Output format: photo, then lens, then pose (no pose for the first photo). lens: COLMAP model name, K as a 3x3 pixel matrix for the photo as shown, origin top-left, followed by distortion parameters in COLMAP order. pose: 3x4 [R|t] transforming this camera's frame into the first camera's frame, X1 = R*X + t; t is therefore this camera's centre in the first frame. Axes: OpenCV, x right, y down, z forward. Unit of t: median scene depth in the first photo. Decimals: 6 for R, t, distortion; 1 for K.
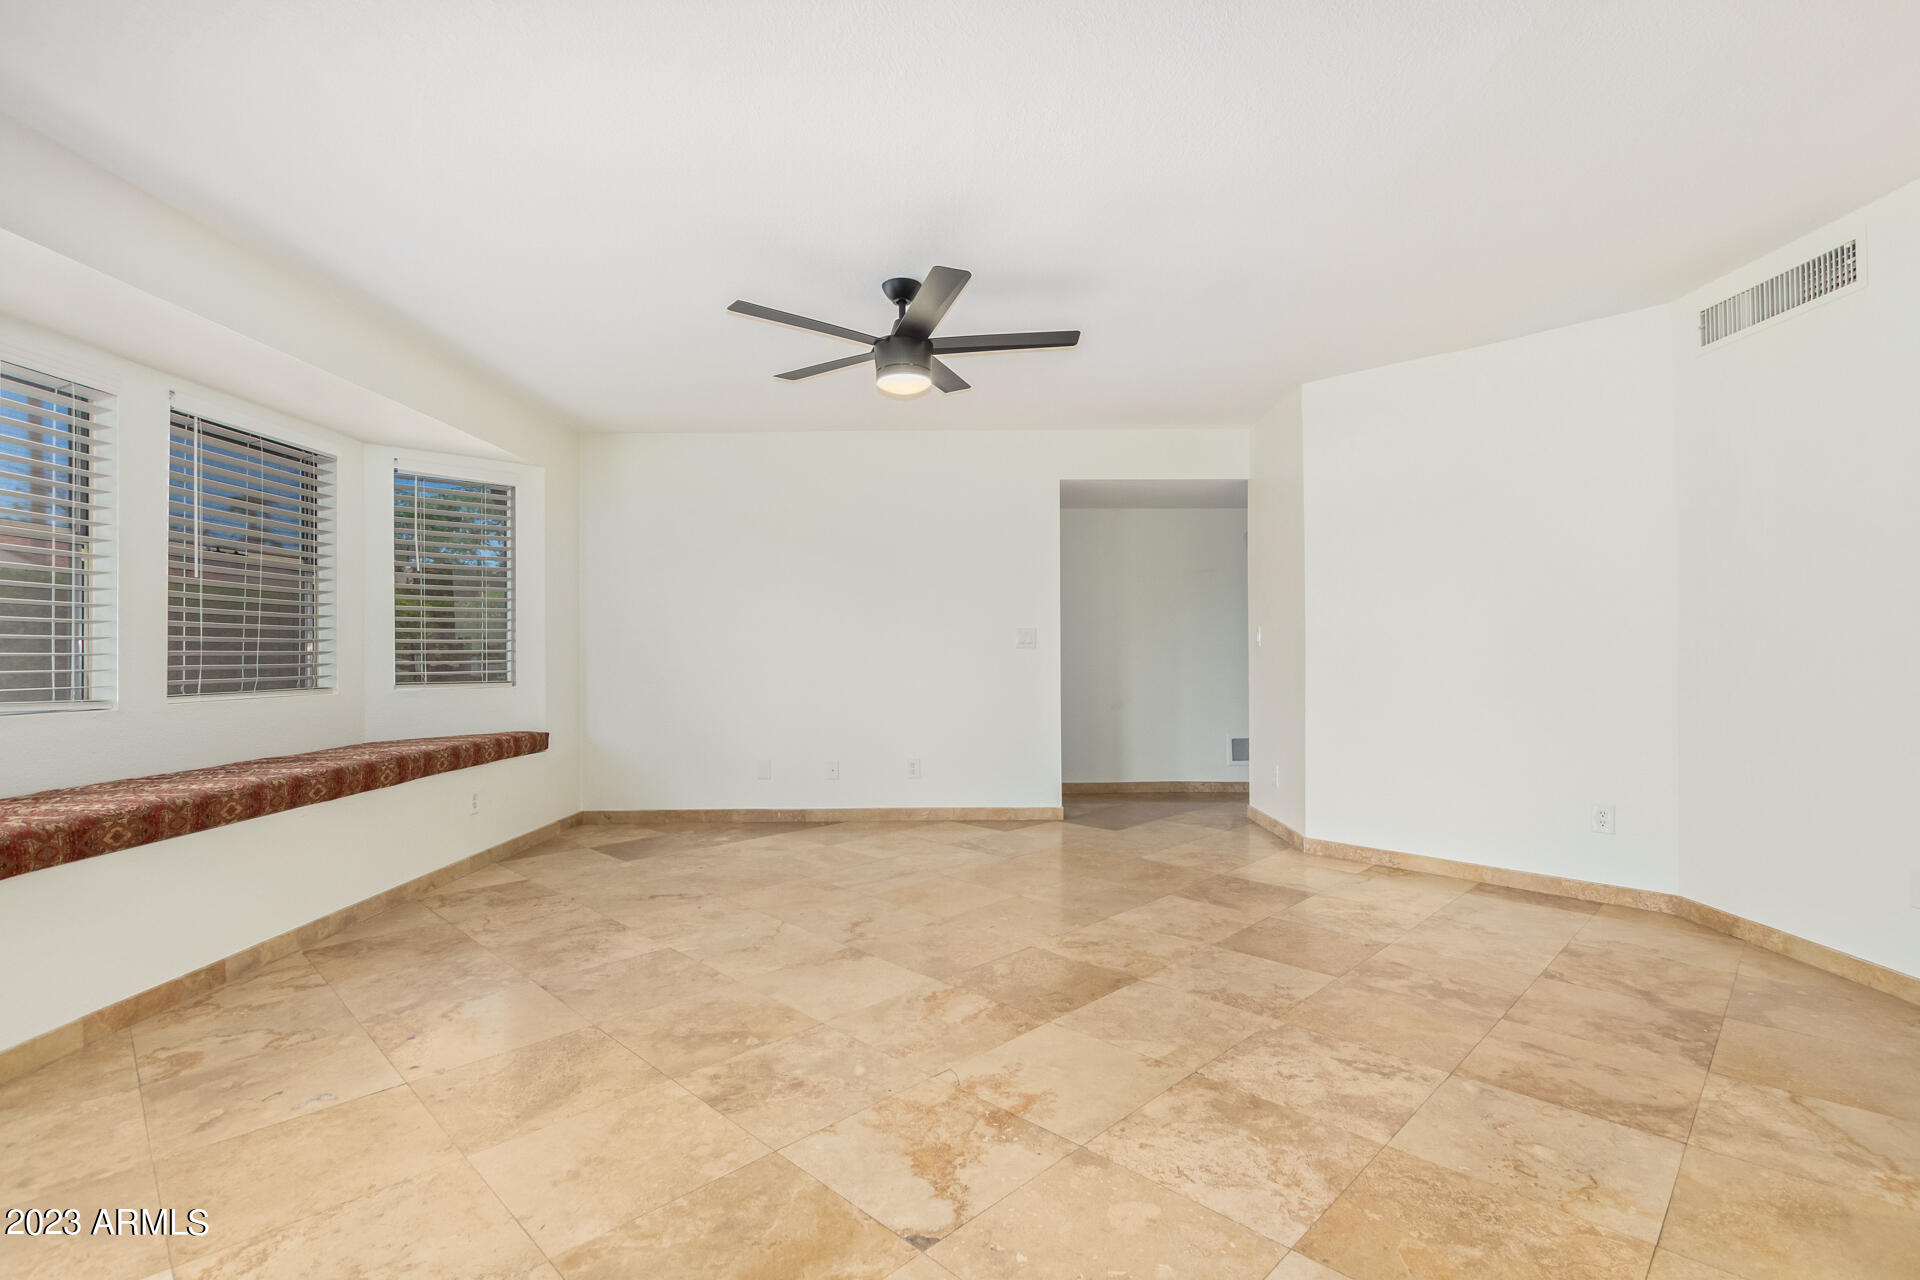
lens RADIAL K [[871.2, 0, 966.9], [0, 871.2, 643.5], [0, 0, 1]] dist [0.004789, -0.001669]
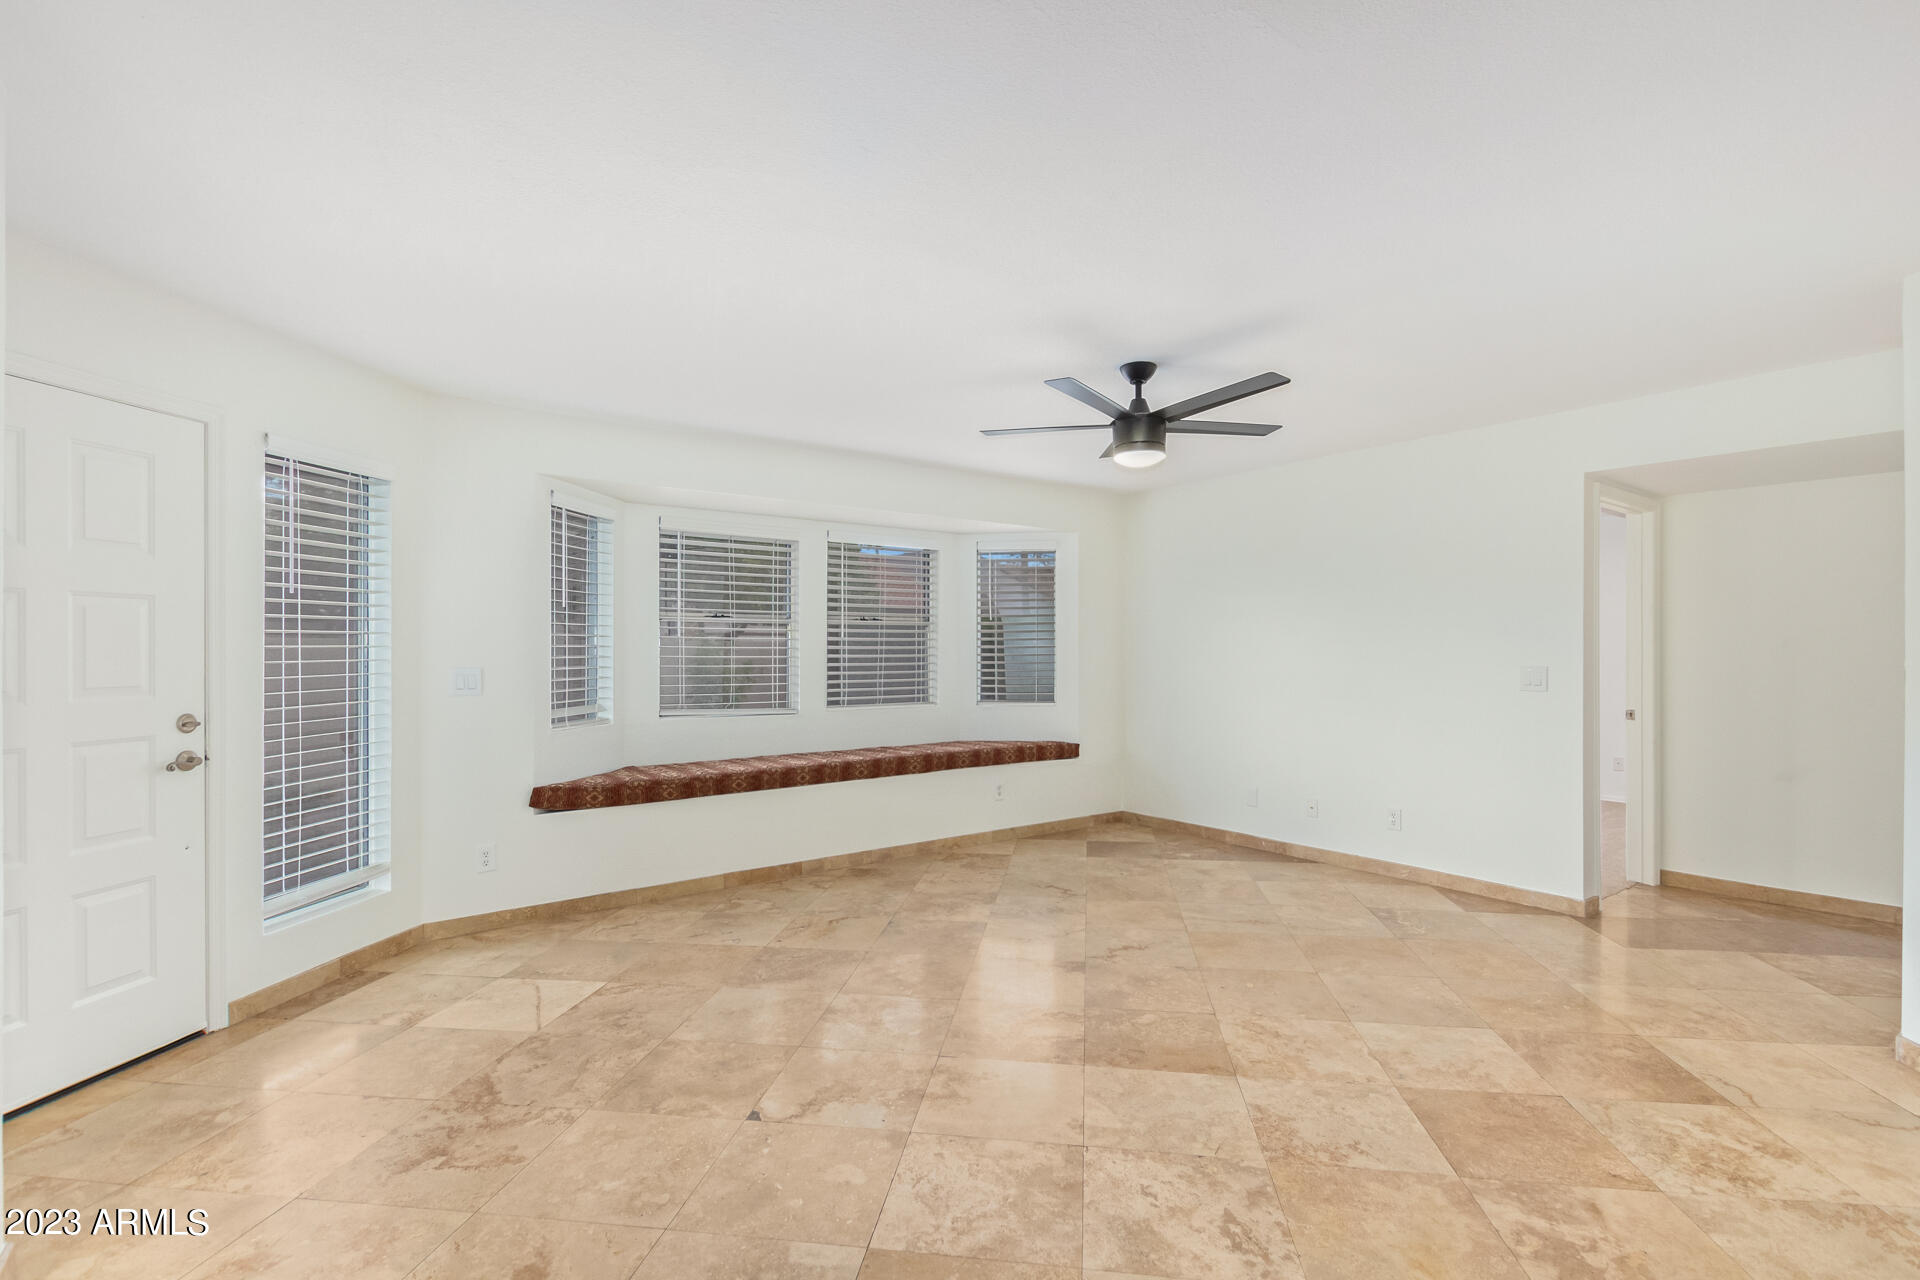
lens RADIAL K [[884.7, 0, 975.1], [0, 884.7, 645.8], [0, 0, 1]] dist [0.005955, -0.003277]
pose [[0.604374, 0.003108, -0.796695, 0.841435], [0.004992, 0.999958, 0.007688, -0.093043], [0.796685, -0.008623, 0.604333, 0.217145]]
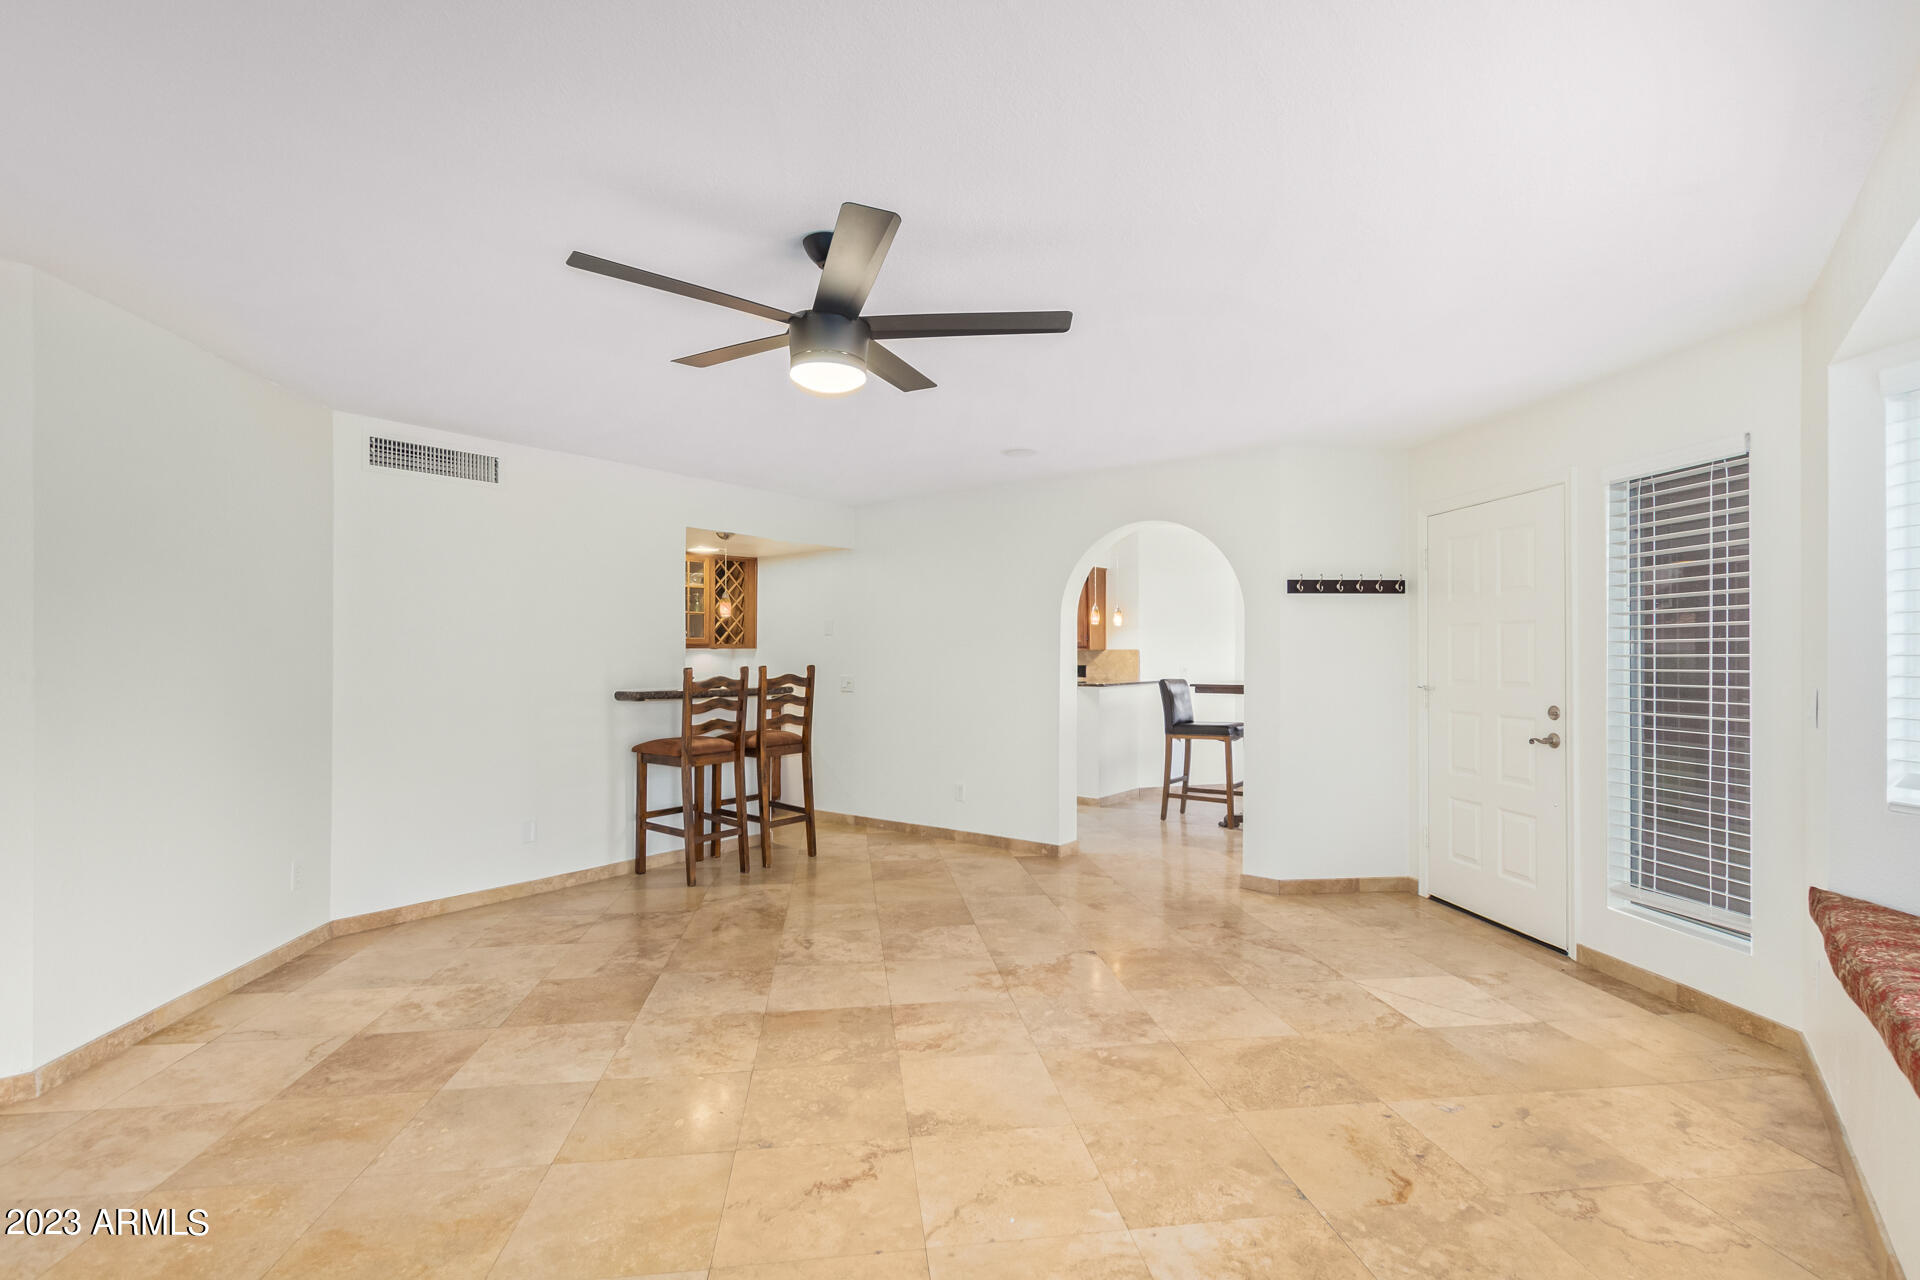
lens RADIAL K [[894.2, 0, 965.2], [0, 894.2, 647.6], [0, 0, 1]] dist [0.003333, -0.000443]
pose [[-0.792952, 0.009863, 0.609204, -0.766976], [-0.002086, 0.999819, -0.018902, -0.070904], [-0.609280, -0.016259, -0.792788, 1.890079]]
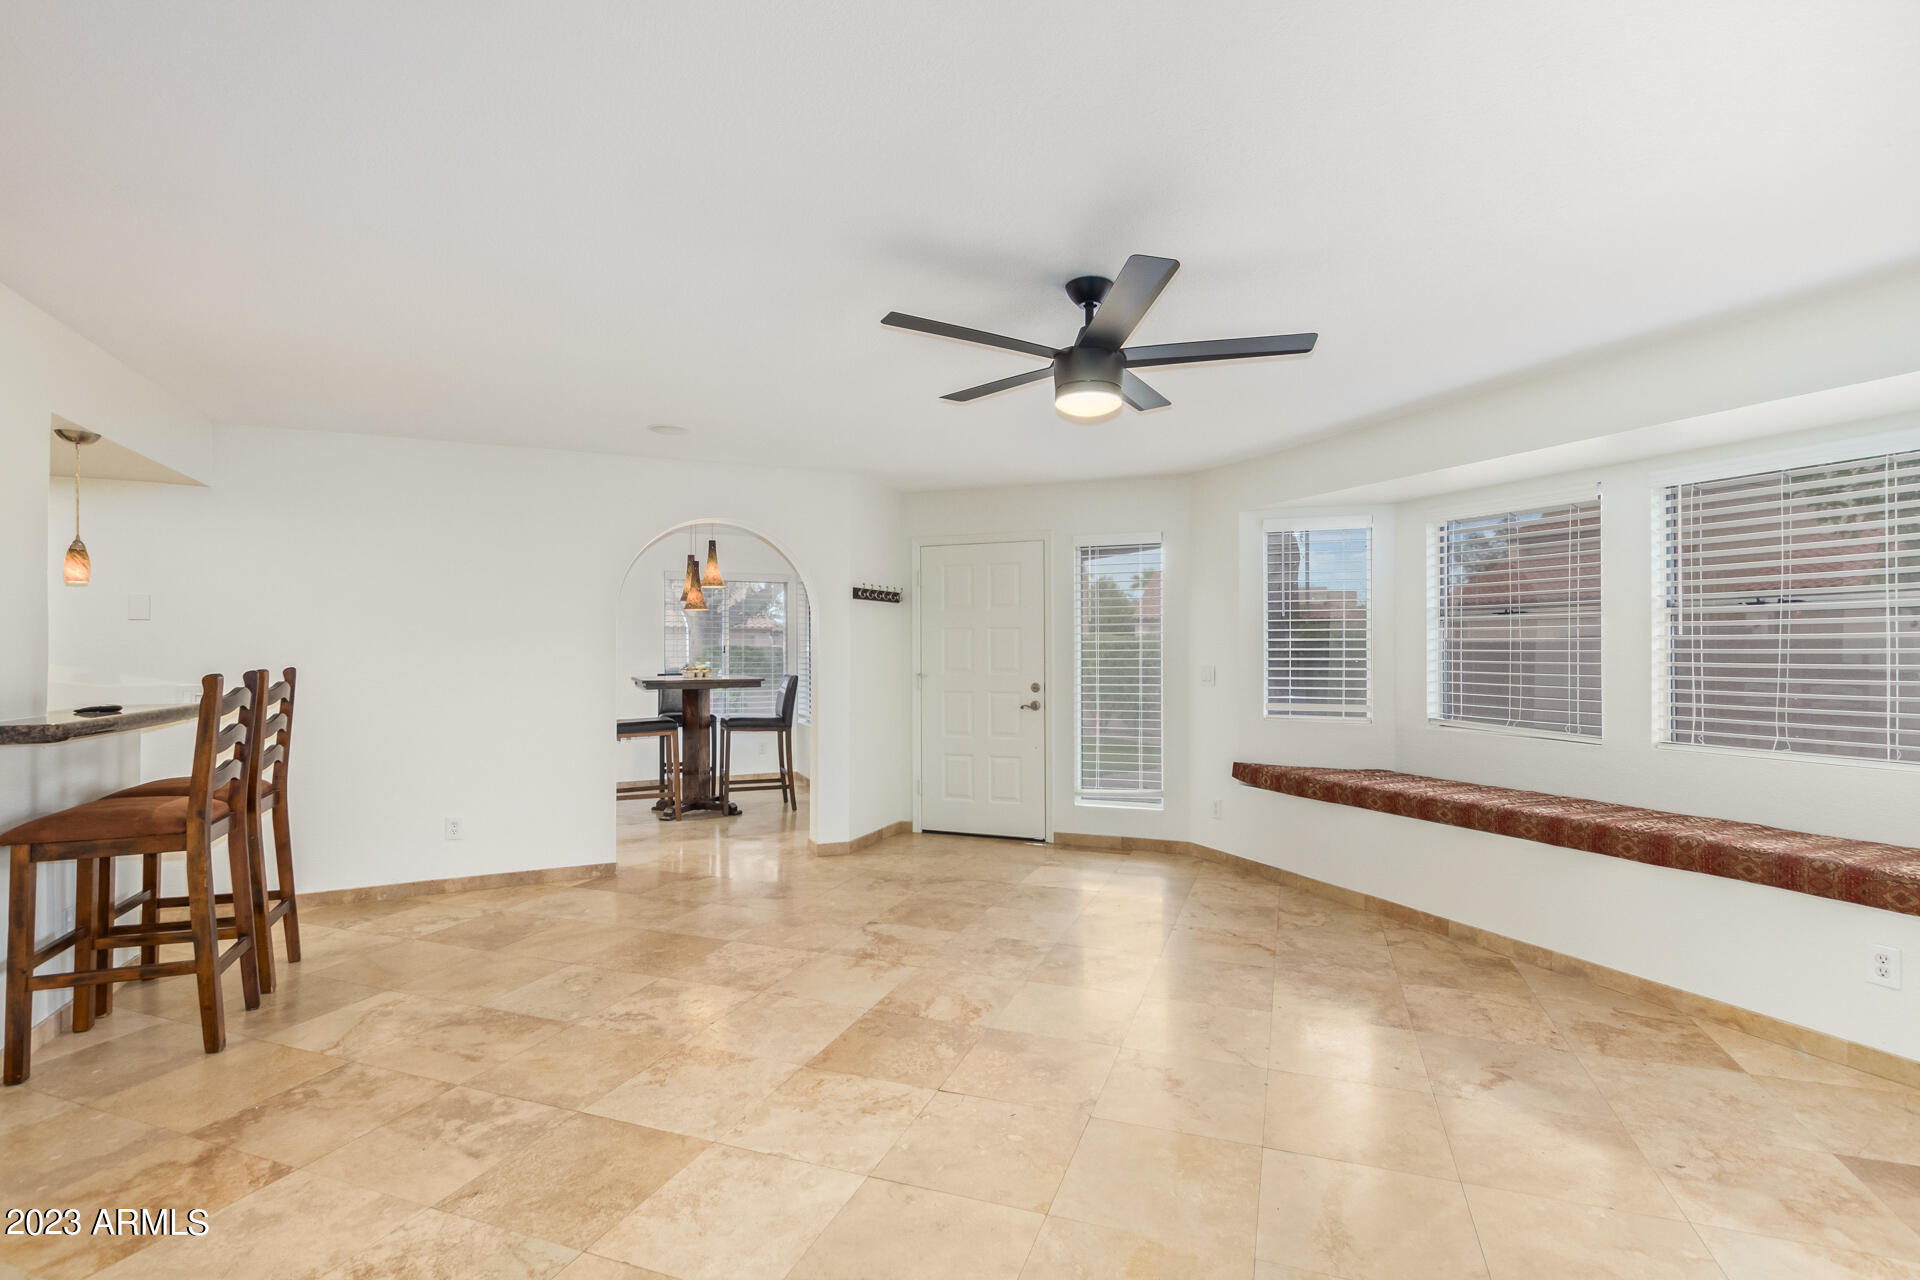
lens RADIAL K [[887.9, 0, 978.2], [0, 887.9, 640.4], [0, 0, 1]] dist [0.002903, -0.000874]
pose [[-0.907157, 0.002074, -0.420787, 0.468668], [0.010481, 0.999789, -0.017669, -0.075893], [0.420661, -0.020439, -0.906987, 2.129484]]
